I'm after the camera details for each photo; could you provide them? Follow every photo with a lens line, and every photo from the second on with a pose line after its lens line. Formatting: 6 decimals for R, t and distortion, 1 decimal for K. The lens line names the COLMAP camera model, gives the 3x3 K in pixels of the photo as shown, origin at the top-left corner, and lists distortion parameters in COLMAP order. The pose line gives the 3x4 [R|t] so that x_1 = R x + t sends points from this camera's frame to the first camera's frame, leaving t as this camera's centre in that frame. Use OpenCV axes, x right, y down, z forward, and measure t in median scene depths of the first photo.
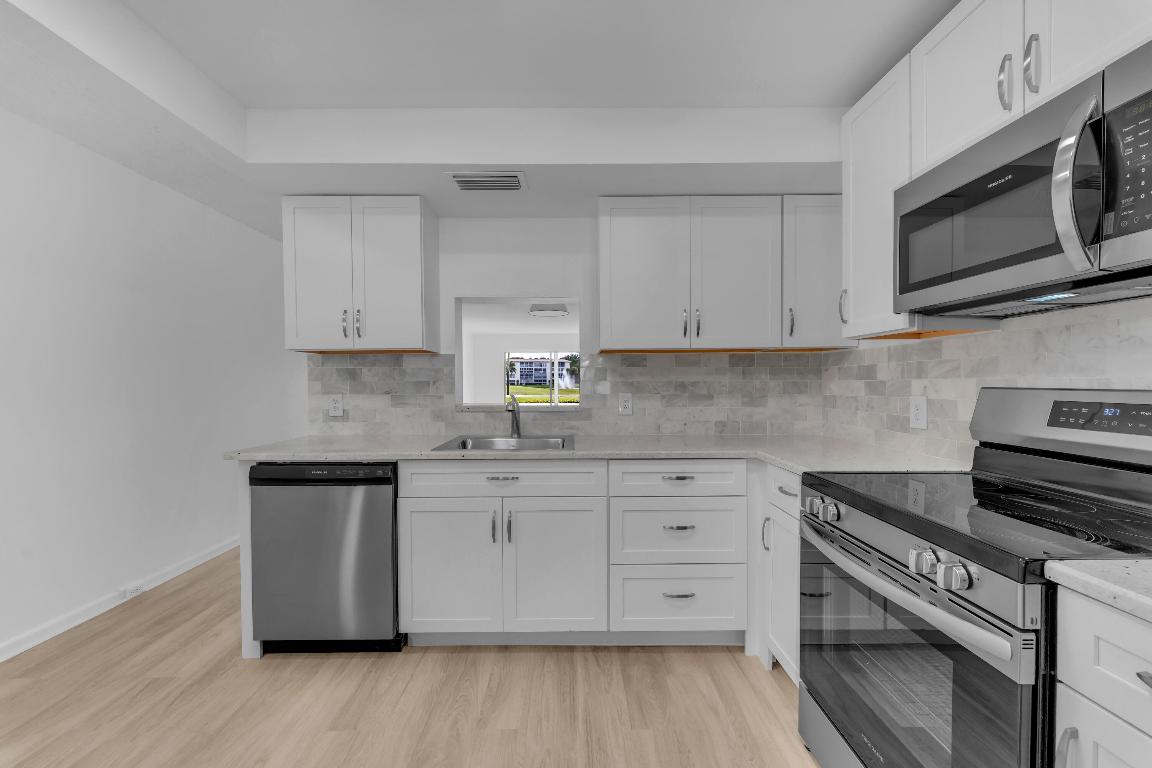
lens RADIAL K [[459.0, 0, 575.1], [0, 459.0, 388.3], [0, 0, 1]] dist [-0.002412, -0.000481]
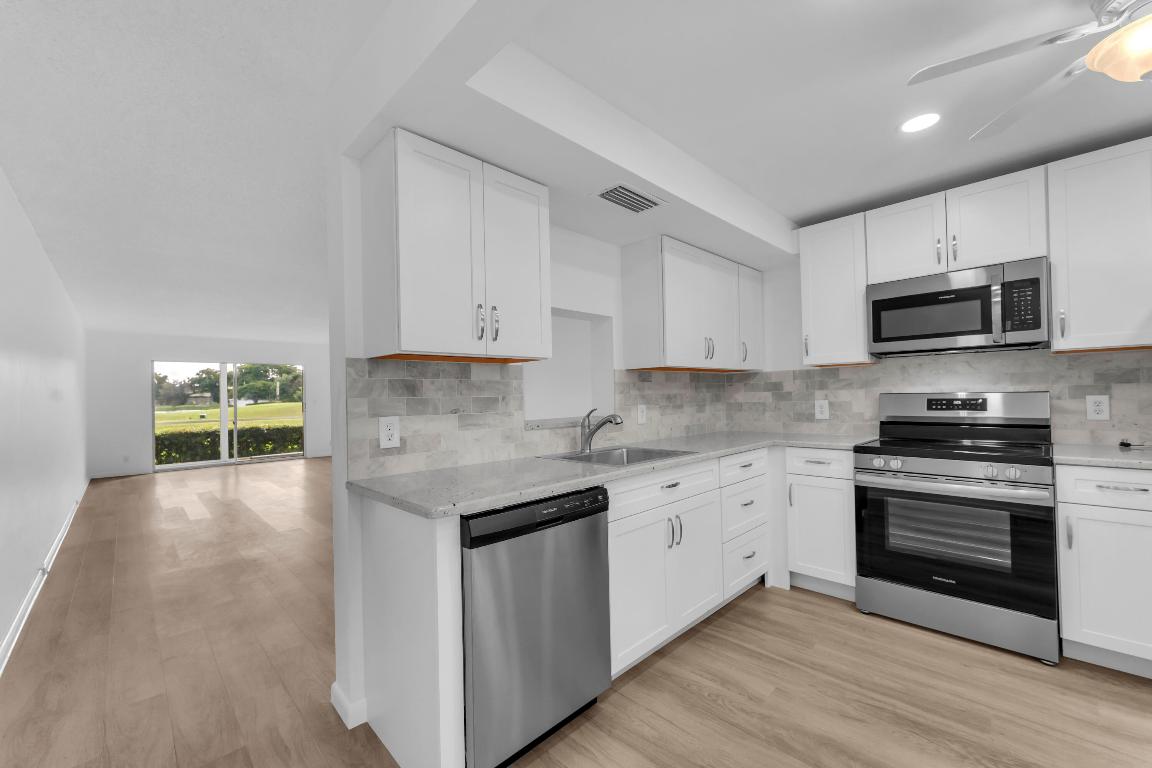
lens RADIAL K [[458.5, 0, 574.5], [0, 458.5, 389.3], [0, 0, 1]] dist [-0.000999, -0.000666]
pose [[0.718591, -0.000959, 0.695432, -0.921161], [0.027193, 0.999273, -0.026720, -0.002156], [-0.694901, 0.038111, 0.718095, 0.341459]]
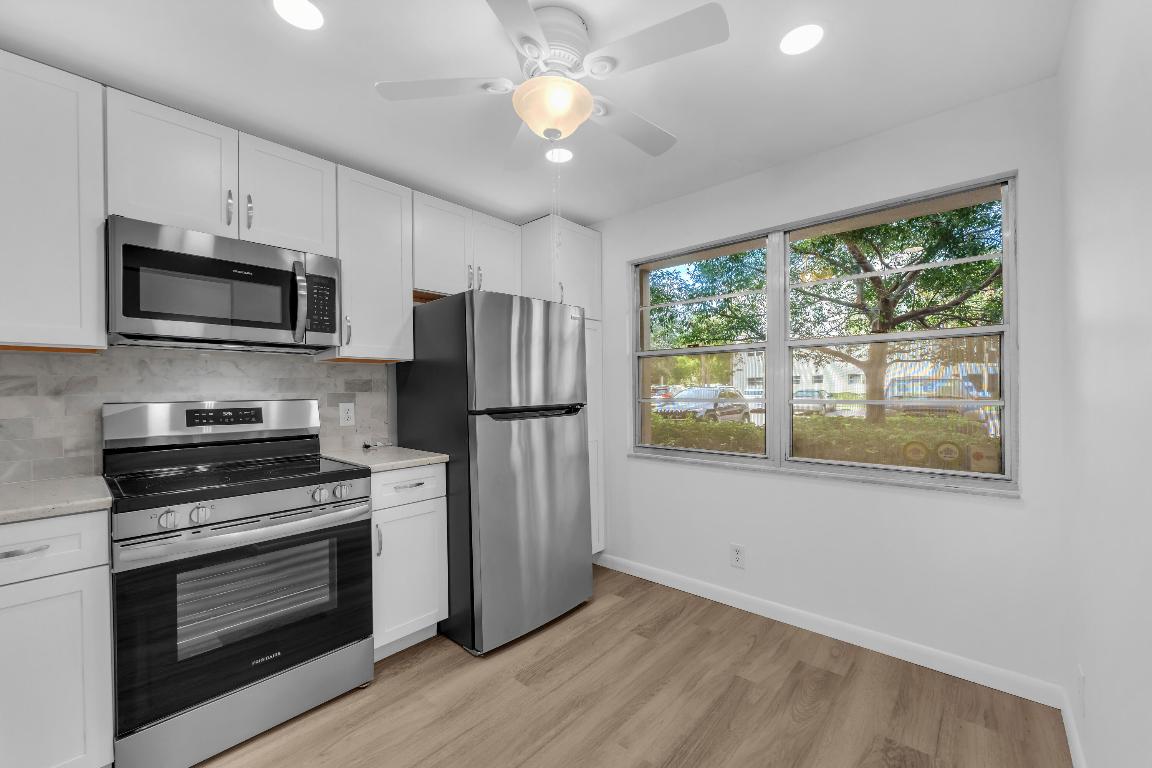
lens RADIAL K [[459.0, 0, 575.1], [0, 459.0, 388.3], [0, 0, 1]] dist [-0.002412, -0.000481]
pose [[-0.744948, 0.016330, 0.666922, -0.508493], [0.024380, 0.999699, 0.002754, -0.009077], [-0.666676, 0.018311, -0.745122, 0.715470]]
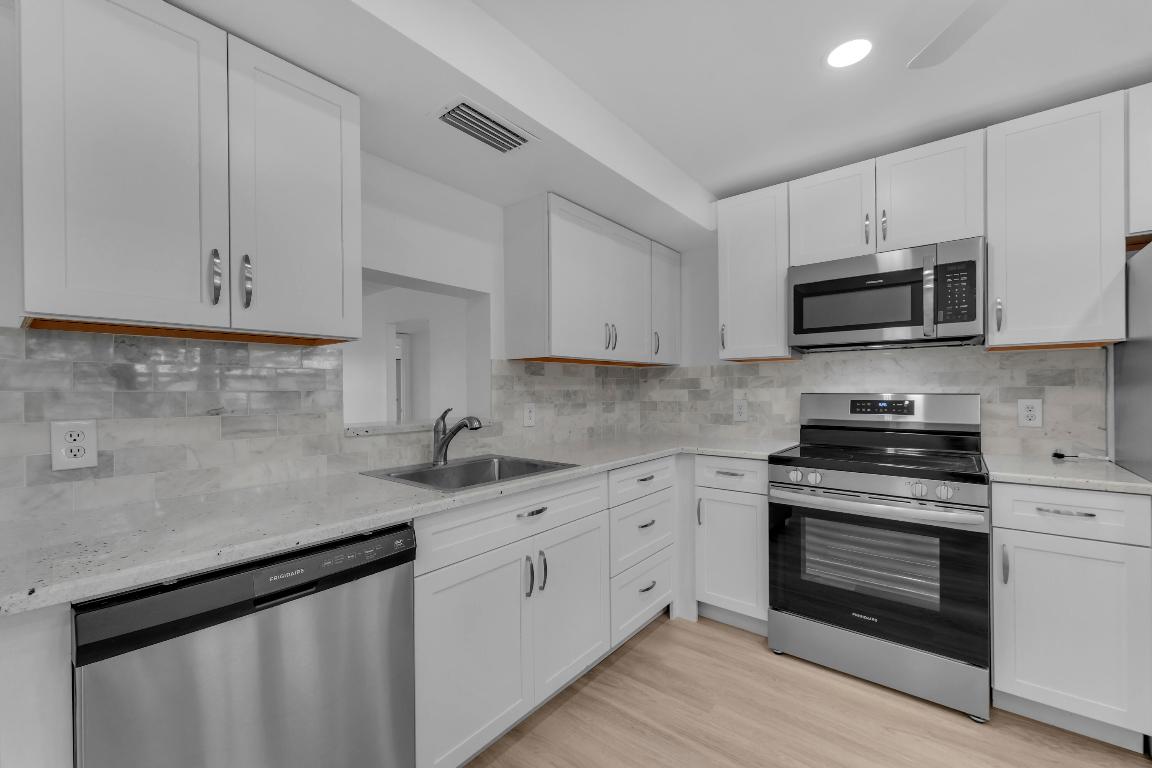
lens RADIAL K [[459.0, 0, 575.1], [0, 459.0, 388.3], [0, 0, 1]] dist [-0.002412, -0.000481]
pose [[0.636503, 0.002469, 0.771270, -0.636206], [0.014459, 0.999781, -0.015133, -0.004827], [-0.771139, 0.020784, 0.636328, 0.380699]]
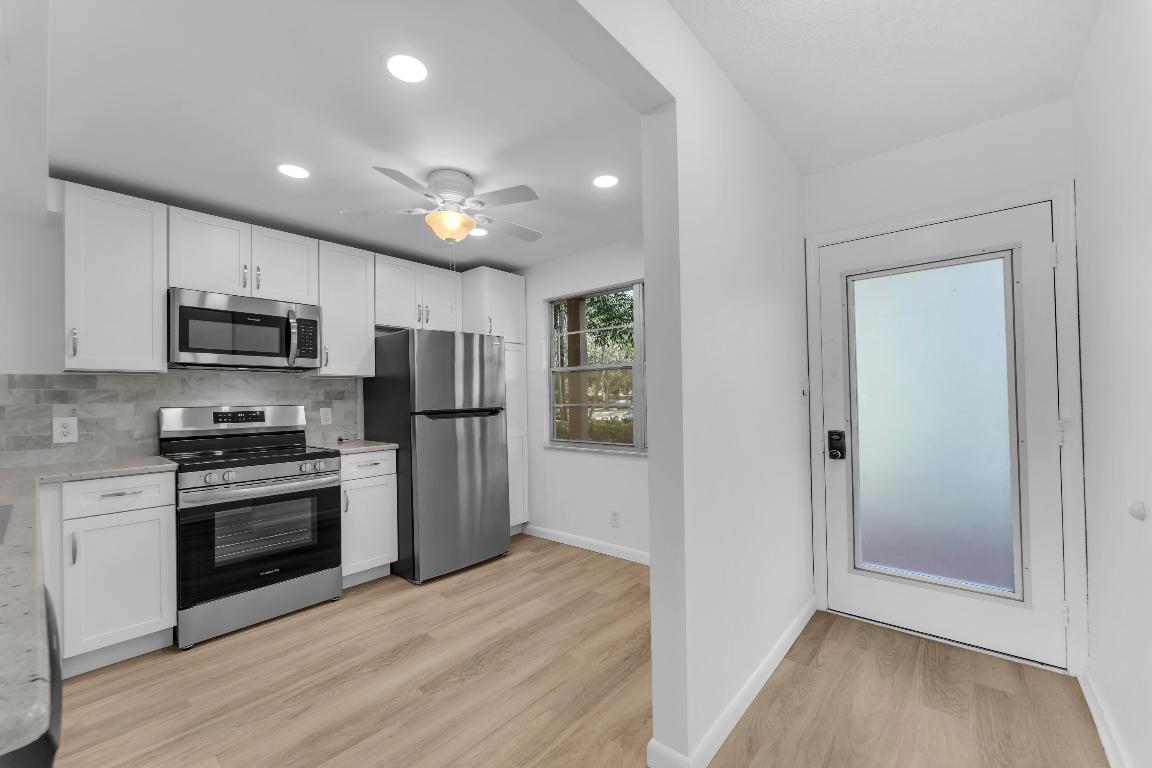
lens RADIAL K [[464.0, 0, 575.7], [0, 464.0, 387.6], [0, 0, 1]] dist [-0.001664, -0.000215]
pose [[-0.757628, 0.032715, 0.651866, -0.967051], [0.030096, 0.999432, -0.015179, -0.002292], [-0.651992, 0.008118, -0.758182, 0.874315]]
